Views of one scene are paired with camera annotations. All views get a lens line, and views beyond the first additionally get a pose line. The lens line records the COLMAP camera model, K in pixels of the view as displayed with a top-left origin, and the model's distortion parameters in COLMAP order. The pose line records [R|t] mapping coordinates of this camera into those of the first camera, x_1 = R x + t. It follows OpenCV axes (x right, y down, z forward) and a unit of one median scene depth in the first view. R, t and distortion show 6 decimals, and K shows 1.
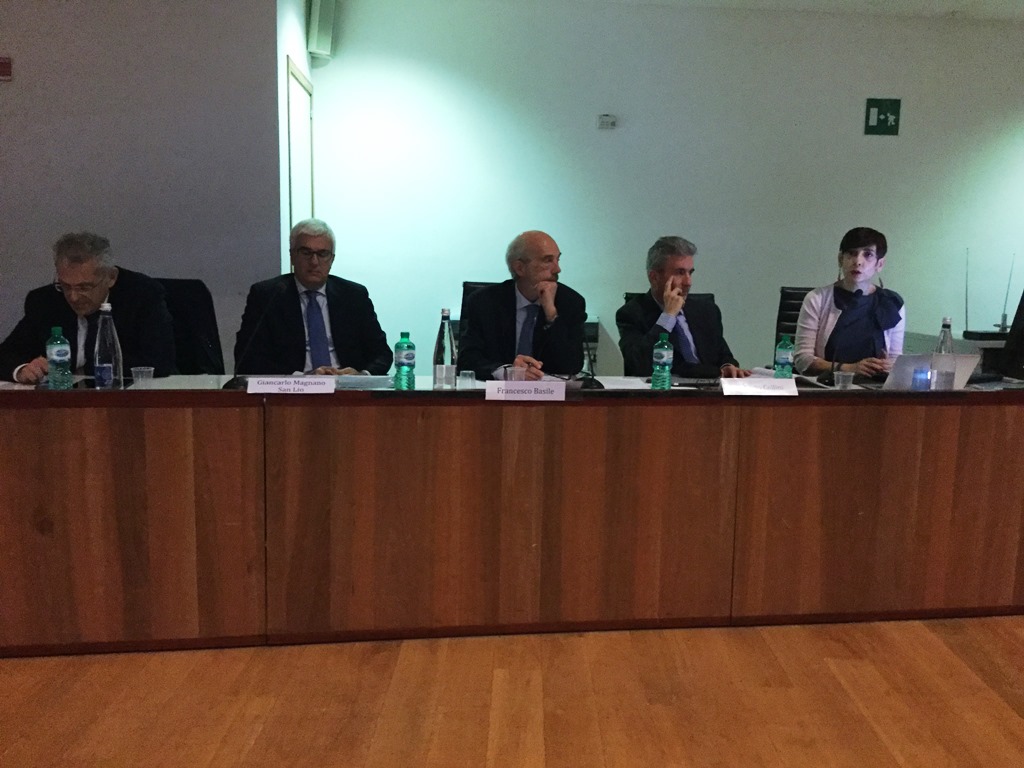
lens RADIAL K [[918.6, 0, 516.0], [0, 918.6, 384.7], [0, 0, 1]] dist [0.109881, -0.205851]
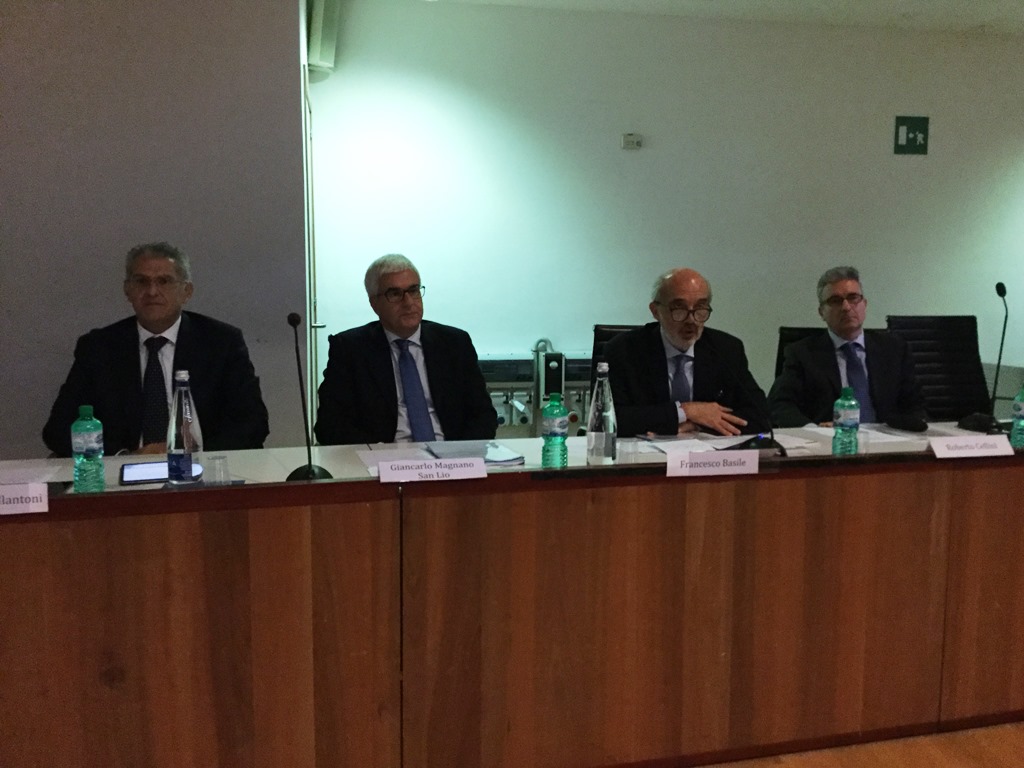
lens RADIAL K [[916.6, 0, 515.7], [0, 916.6, 383.2], [0, 0, 1]] dist [0.107220, -0.189428]
pose [[0.994594, -0.029158, 0.099658, -0.232686], [0.031823, 0.999174, -0.025254, -0.047170], [-0.098839, 0.028289, 0.994701, 0.204955]]
